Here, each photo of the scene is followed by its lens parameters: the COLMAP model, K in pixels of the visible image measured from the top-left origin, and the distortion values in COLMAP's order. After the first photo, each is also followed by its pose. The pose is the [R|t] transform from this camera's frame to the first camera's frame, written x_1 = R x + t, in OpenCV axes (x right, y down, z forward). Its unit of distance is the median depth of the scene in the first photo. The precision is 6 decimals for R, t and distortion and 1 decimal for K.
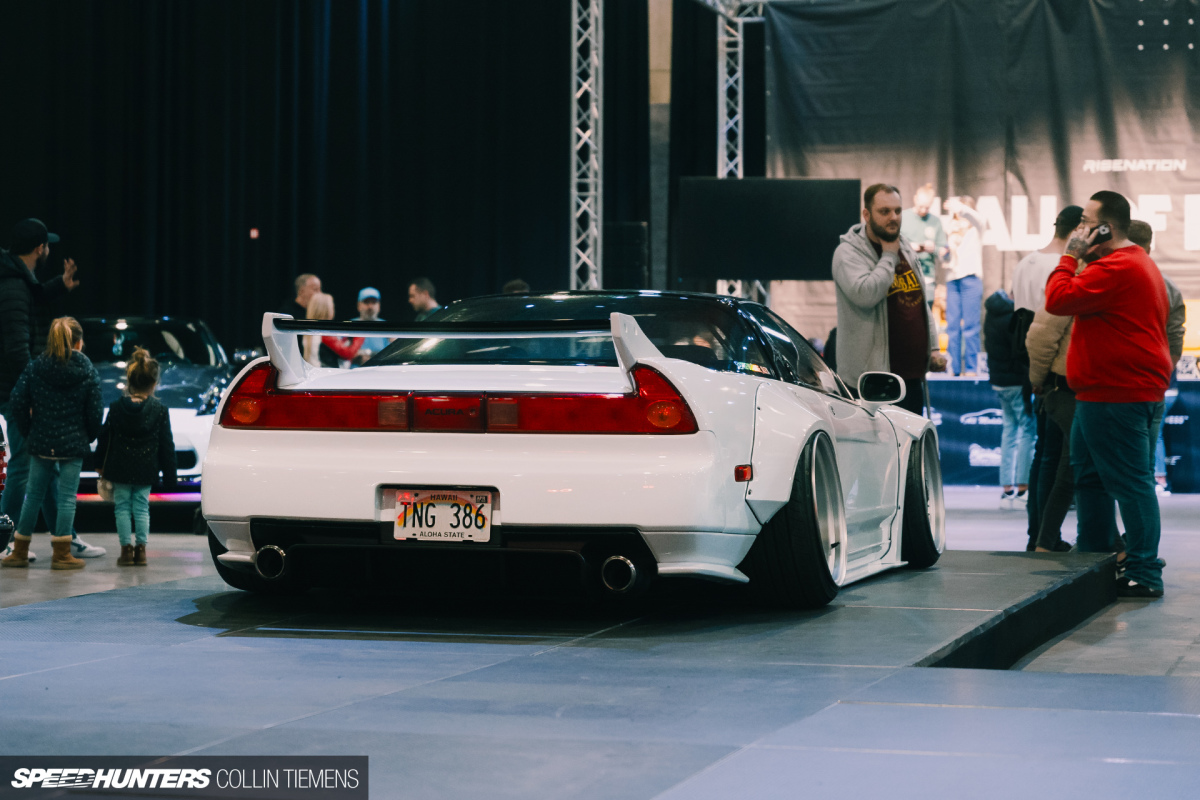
lens RADIAL K [[2434.5, 0, 600.3], [0, 2434.5, 400.4], [0, 0, 1]] dist [0.033031, 0.000000]
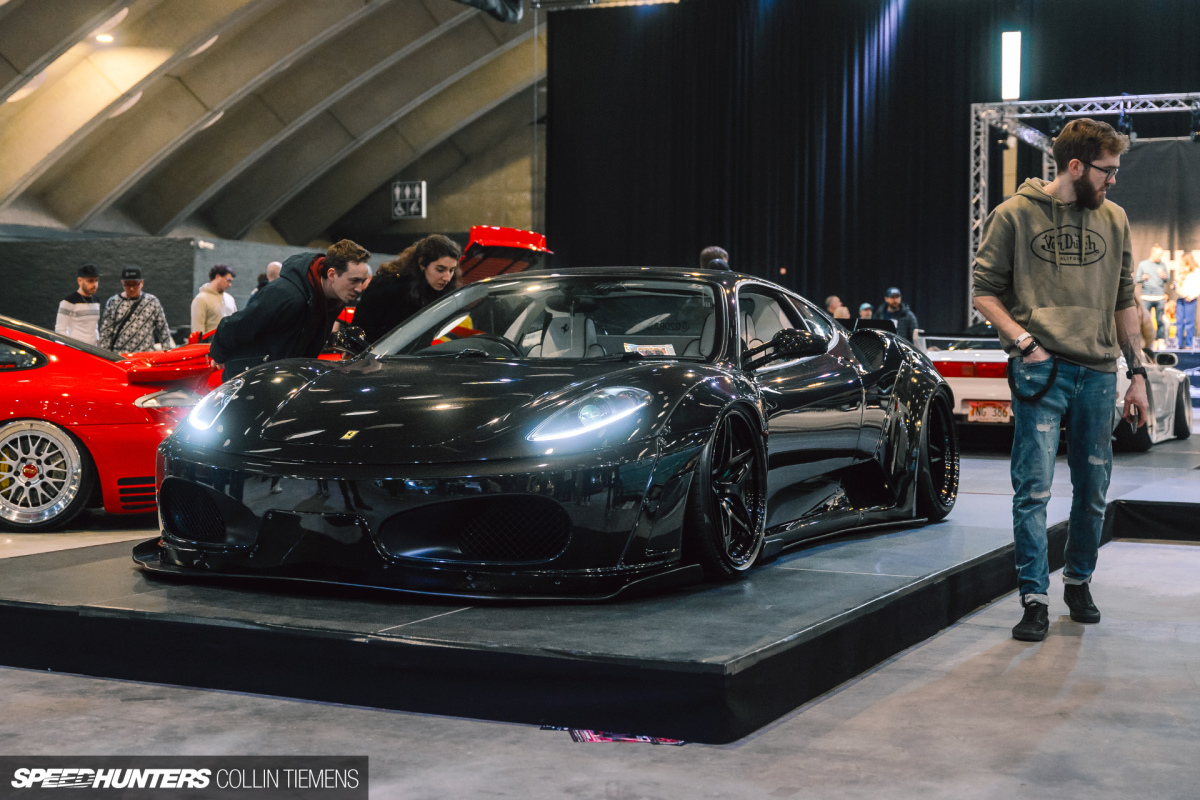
lens RADIAL K [[1541.5, 0, 599.3], [0, 1541.5, 399.4], [0, 0, 1]] dist [-0.018900, 0.000000]
pose [[0.980036, 0.007792, -0.198667, -0.058195], [-0.002369, 0.999618, 0.027519, -0.002999], [0.198806, -0.026498, 0.979681, -0.252428]]
